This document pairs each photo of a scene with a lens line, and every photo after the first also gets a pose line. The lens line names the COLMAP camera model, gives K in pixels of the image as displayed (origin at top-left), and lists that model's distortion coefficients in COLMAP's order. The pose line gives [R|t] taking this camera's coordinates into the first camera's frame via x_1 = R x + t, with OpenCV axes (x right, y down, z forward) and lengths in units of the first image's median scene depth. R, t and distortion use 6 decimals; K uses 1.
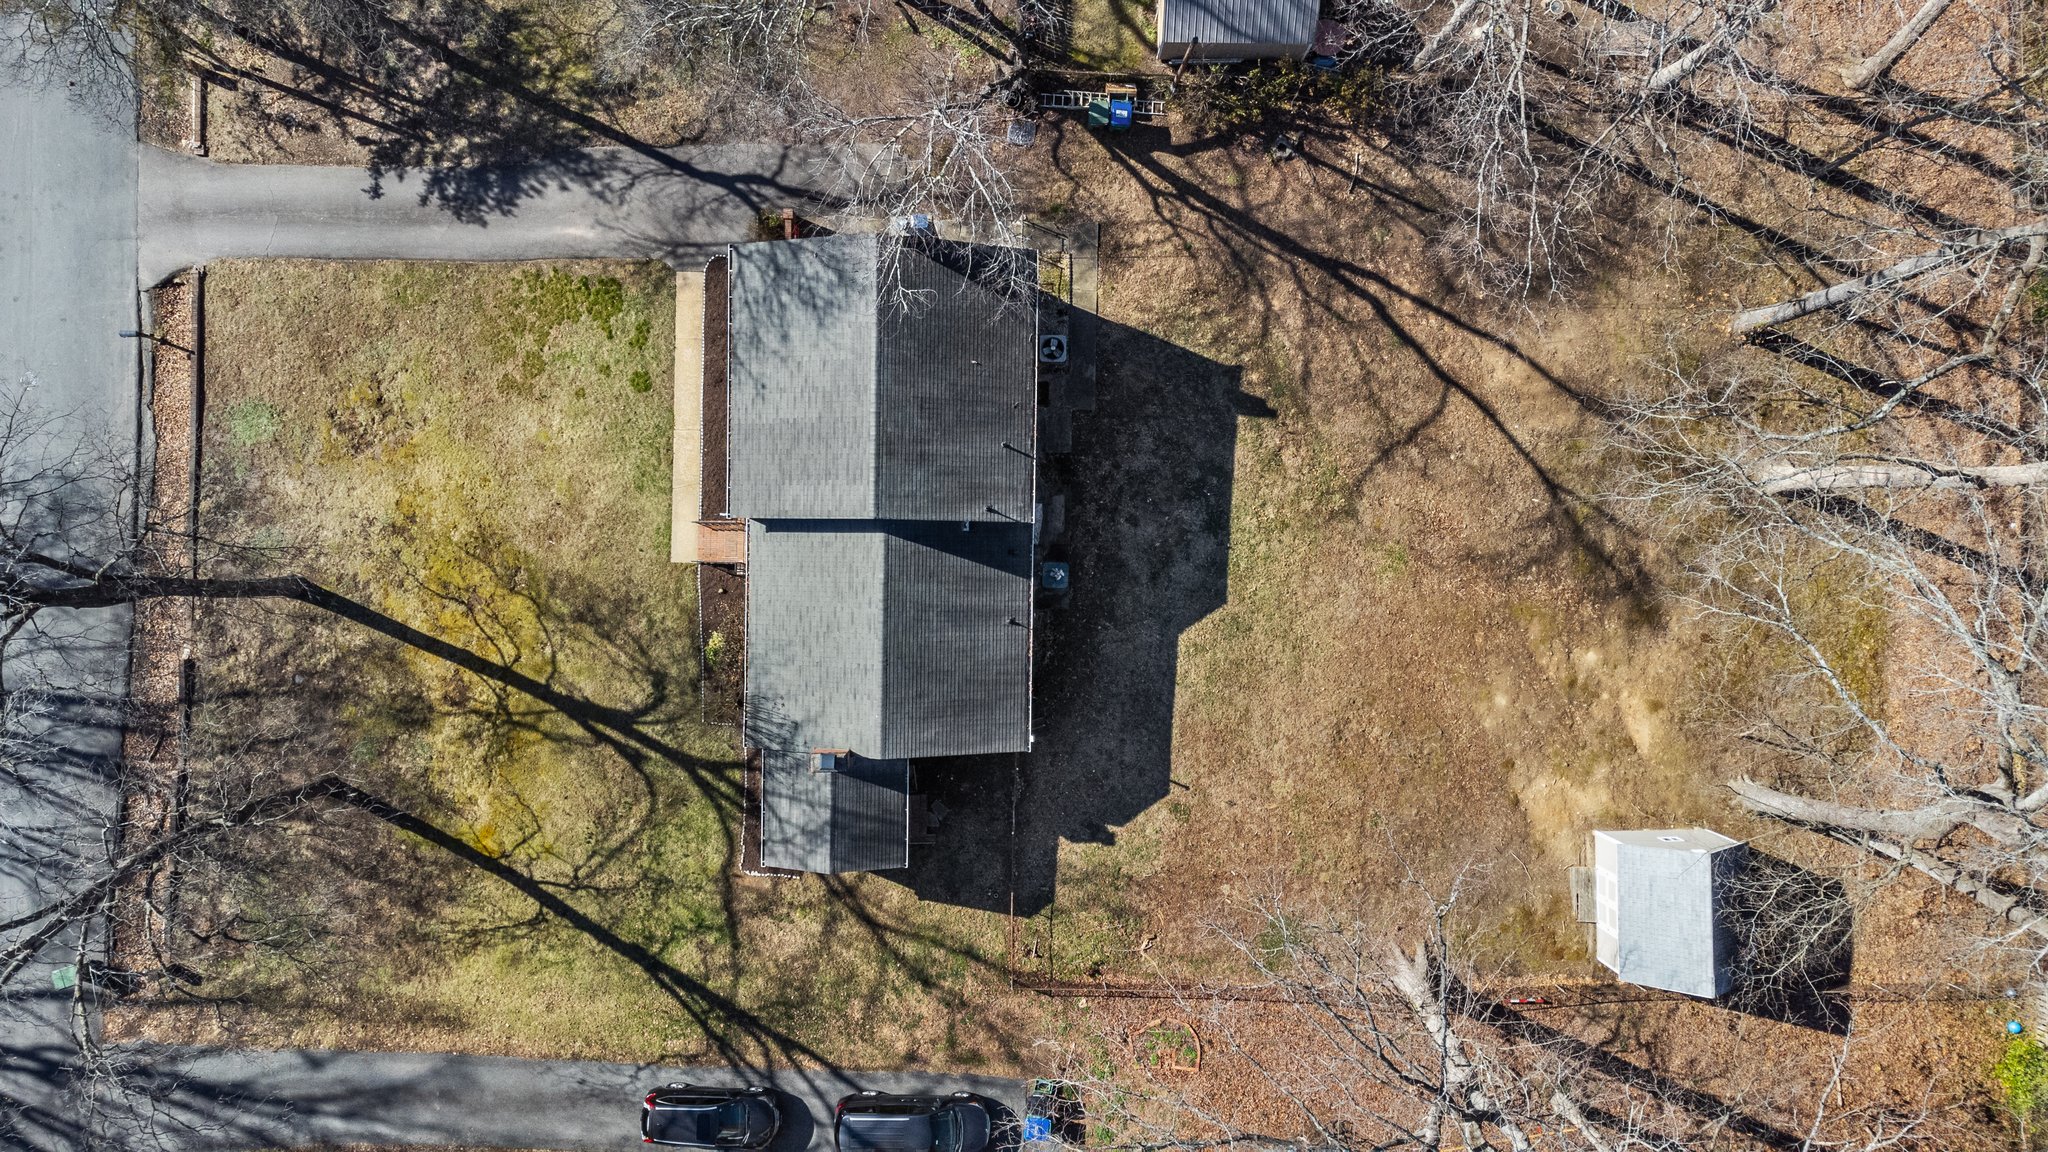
lens RADIAL K [[1525.1, 0, 1018.9], [0, 1525.1, 581.4], [0, 0, 1]] dist [0.049756, -0.019112]
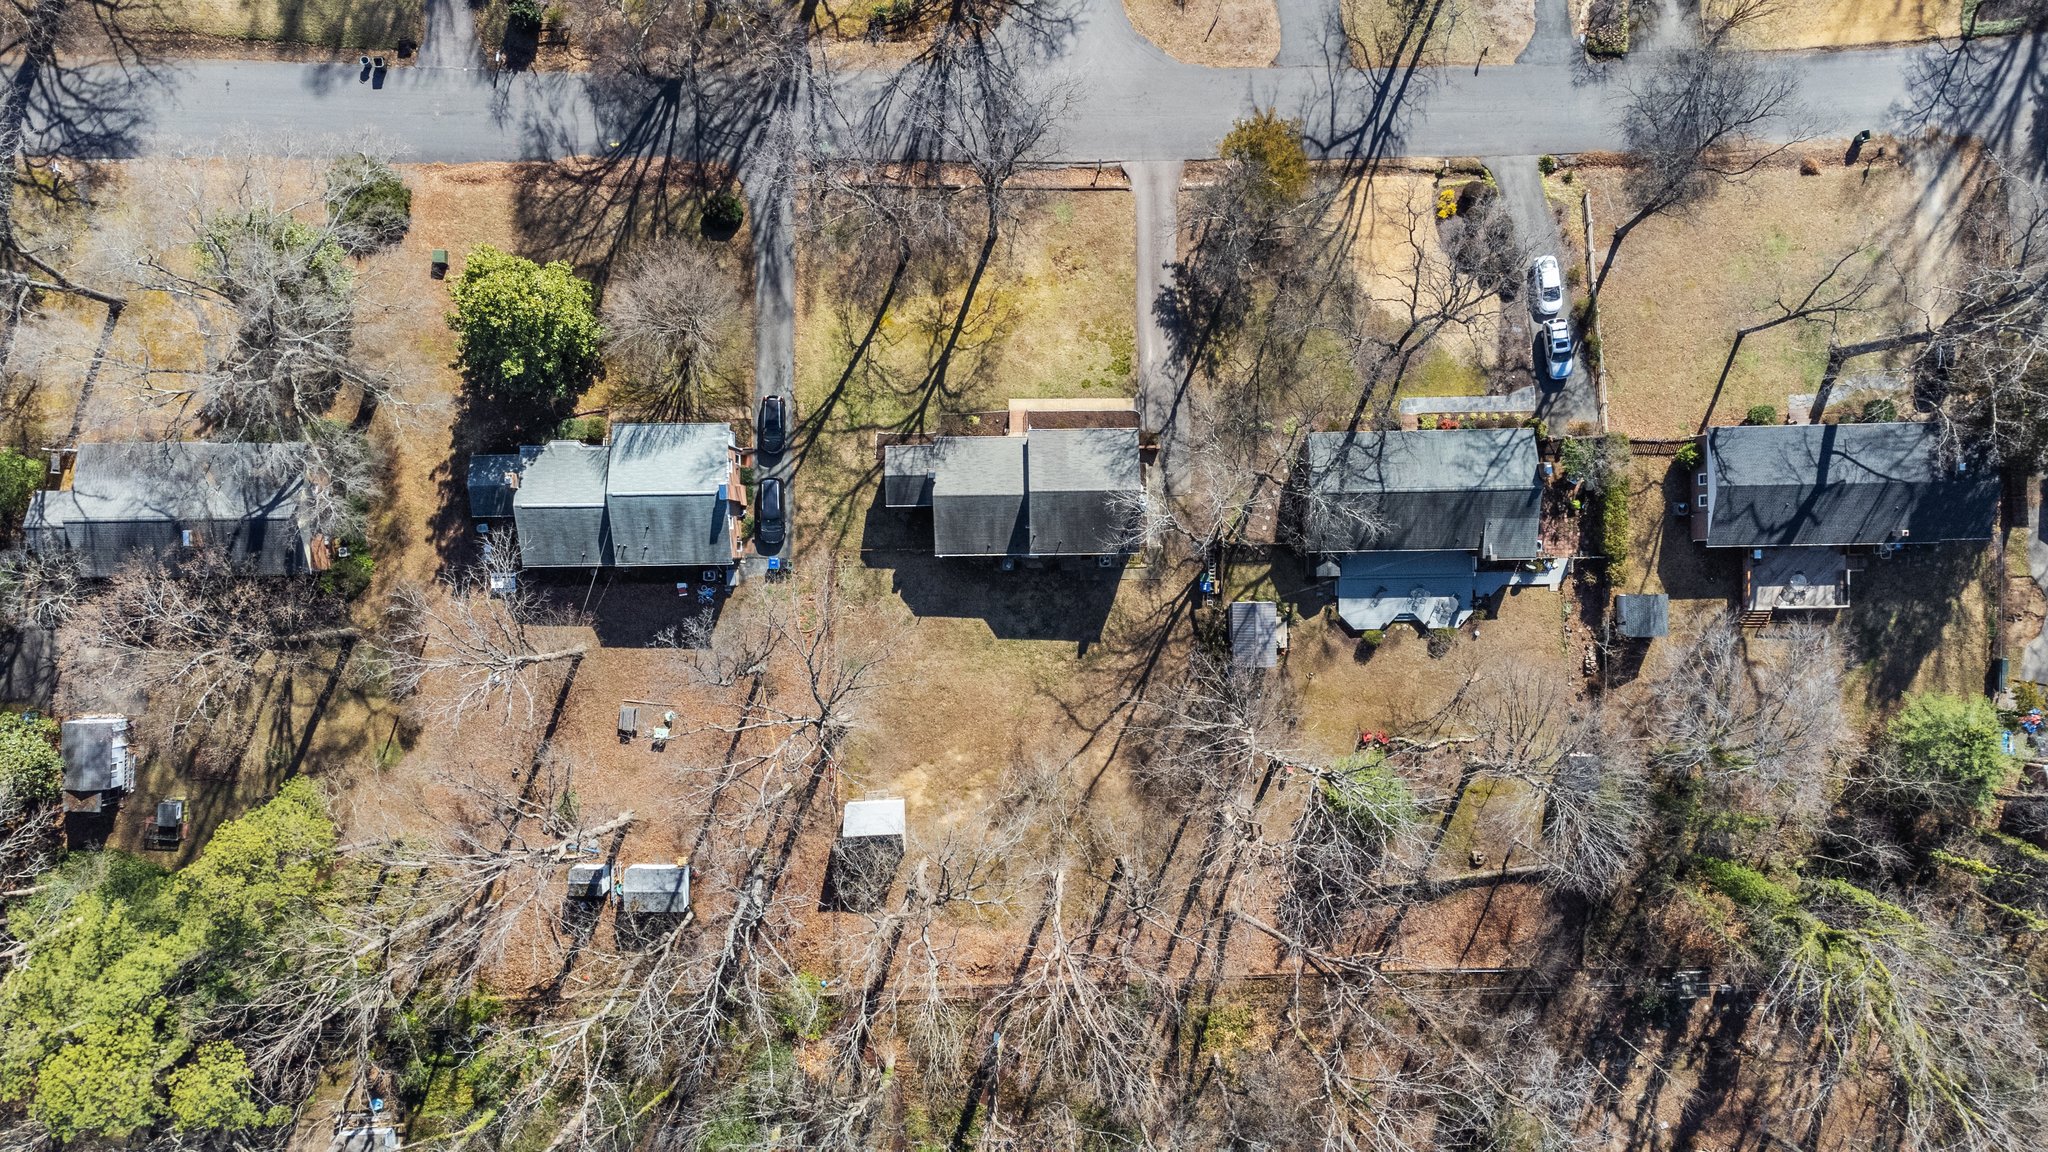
lens RADIAL K [[1525.1, 0, 1025.1], [0, 1525.1, 584.2], [0, 0, 1]] dist [0.049756, -0.019112]
pose [[0.027606, 0.999475, 0.016940, 0.015082], [-0.999418, 0.027937, -0.019580, 0.015456], [-0.020043, -0.016390, 0.999665, -1.314047]]
